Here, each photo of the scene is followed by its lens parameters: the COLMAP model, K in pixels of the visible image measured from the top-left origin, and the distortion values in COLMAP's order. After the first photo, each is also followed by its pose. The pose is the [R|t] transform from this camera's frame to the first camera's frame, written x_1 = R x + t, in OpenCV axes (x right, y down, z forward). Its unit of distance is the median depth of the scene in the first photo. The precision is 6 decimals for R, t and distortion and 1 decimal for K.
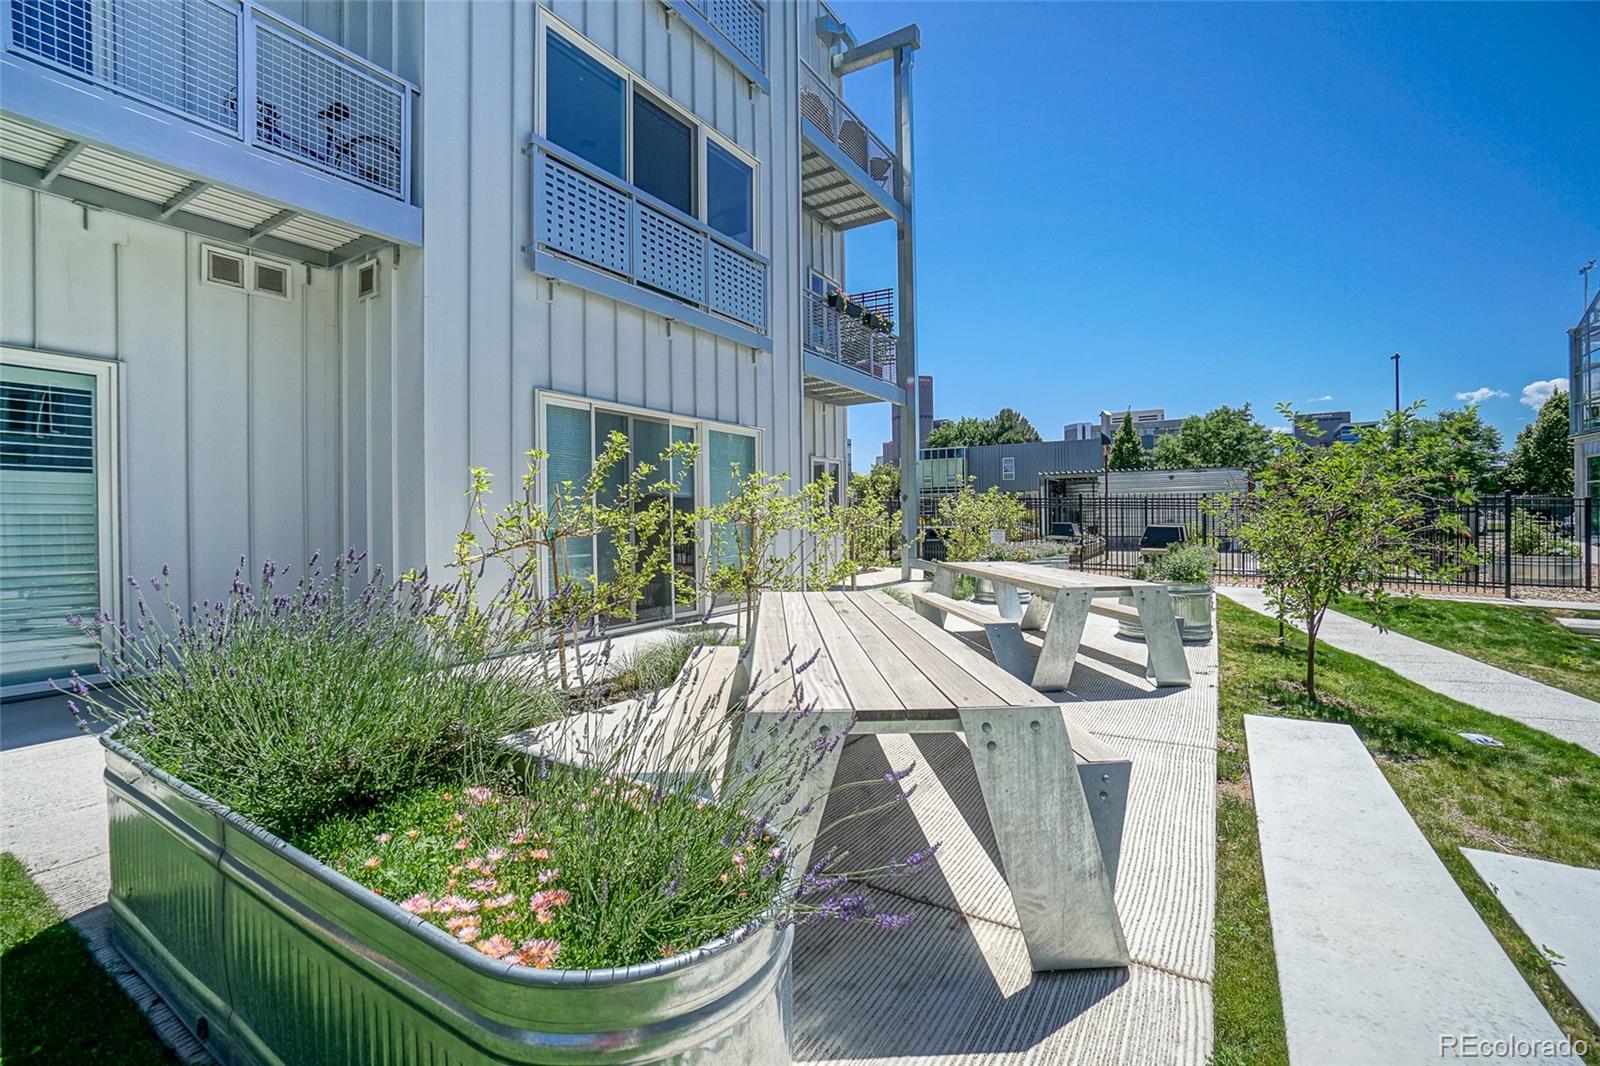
lens RADIAL K [[688.7, 0, 799.3], [0, 688.7, 522.3], [0, 0, 1]] dist [0.000870, 0.000170]
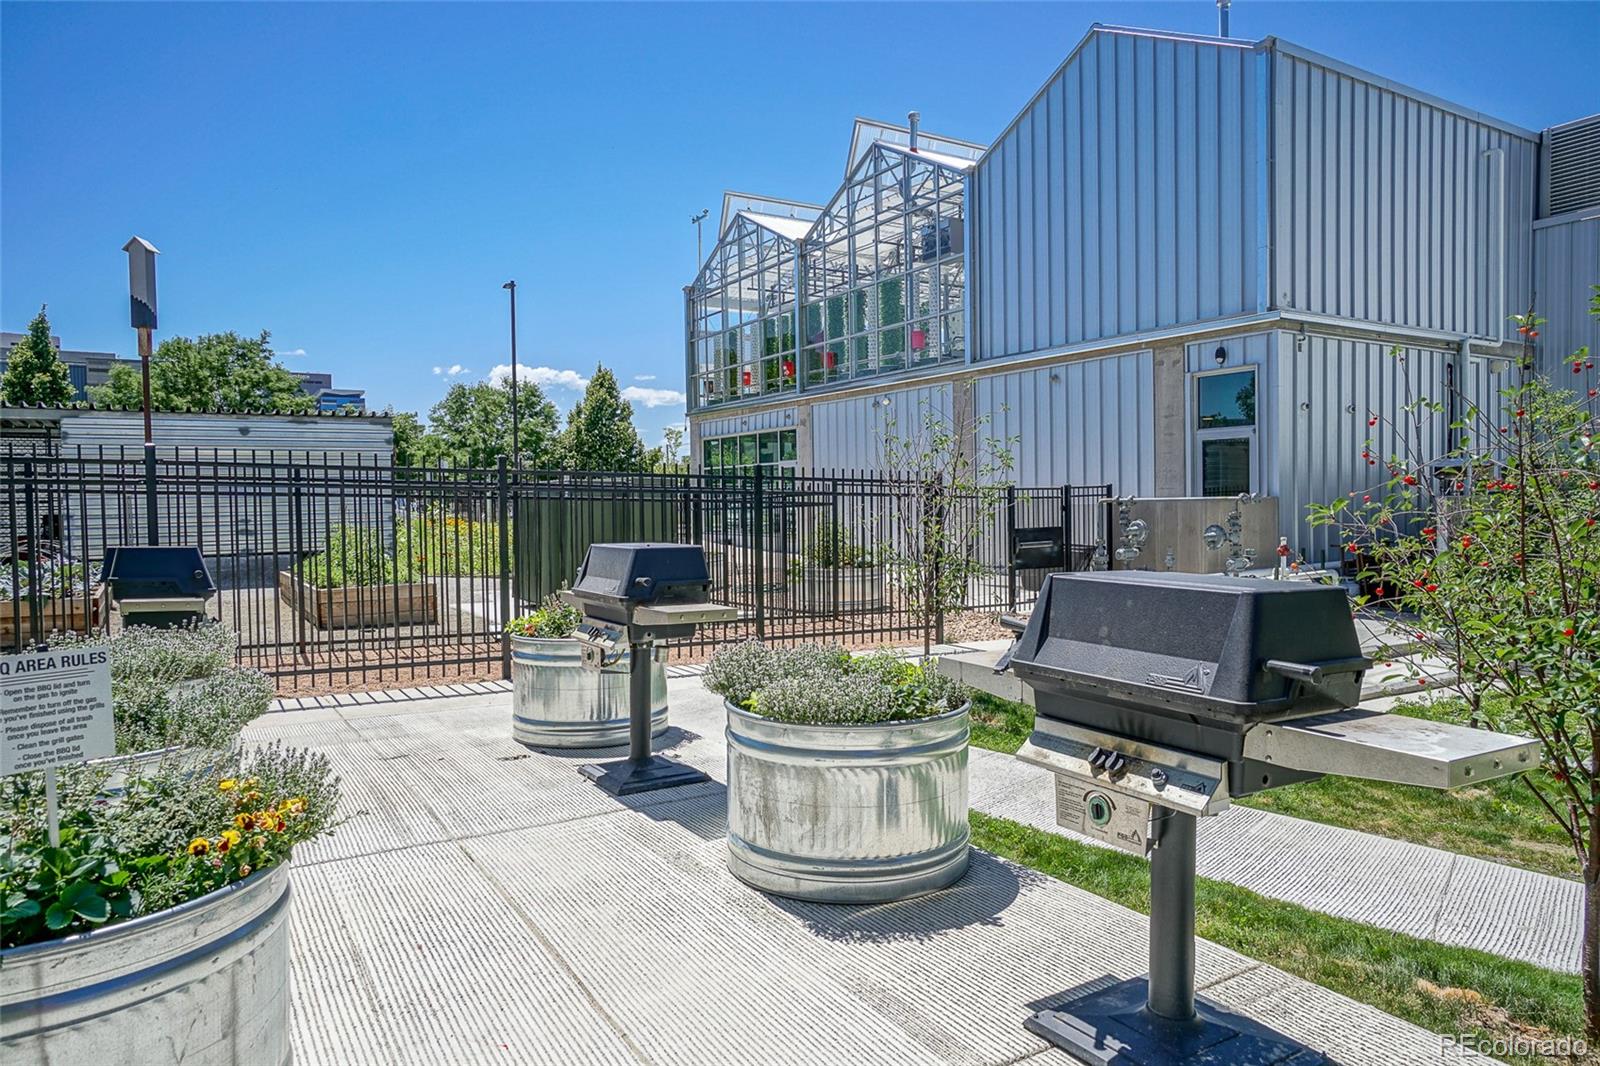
lens RADIAL K [[980.1, 0, 804.1], [0, 980.1, 526.6], [0, 0, 1]] dist [0.005242, 0.001026]
pose [[0.420224, -0.022445, 0.907143, 0.085572], [0.014367, 0.999733, 0.018080, -0.005721], [-0.907307, 0.005435, 0.420435, 0.369395]]
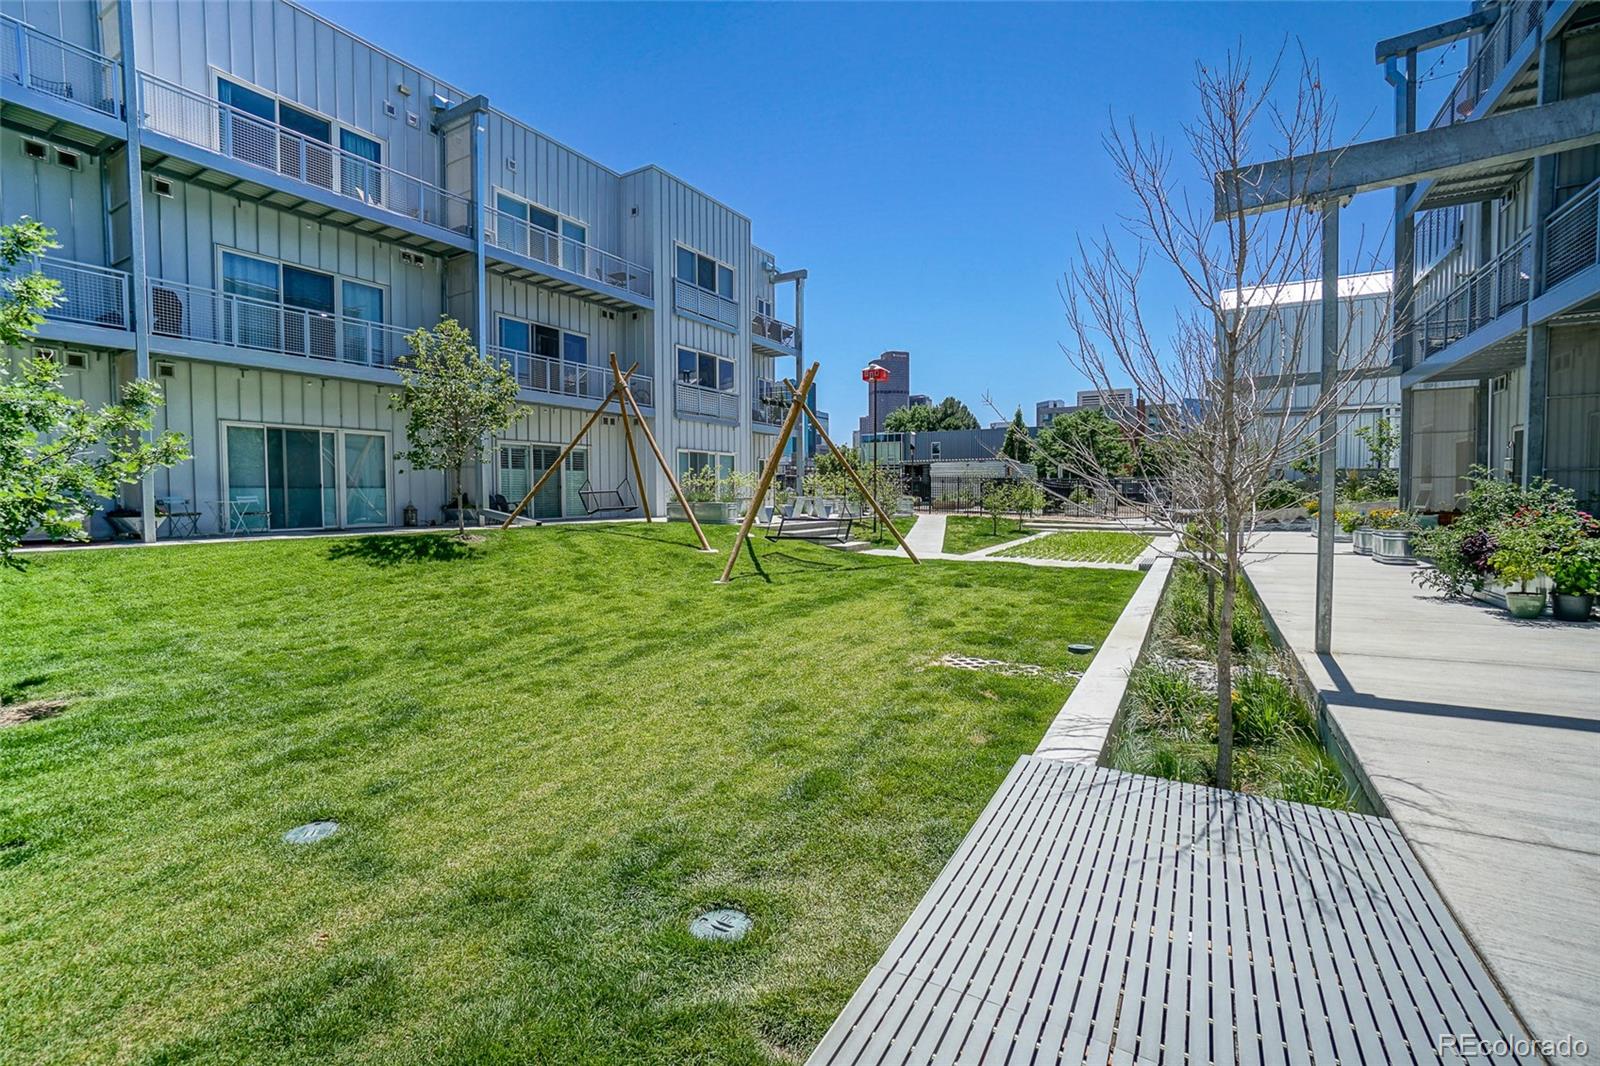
lens RADIAL K [[688.7, 0, 805.7], [0, 688.7, 523.2], [0, 0, 1]] dist [0.000870, 0.000170]
pose [[0.998966, 0.006128, 0.045049, 0.035086], [-0.007872, 0.999222, 0.038632, 0.014464], [-0.044777, -0.038947, 0.998238, -0.623422]]
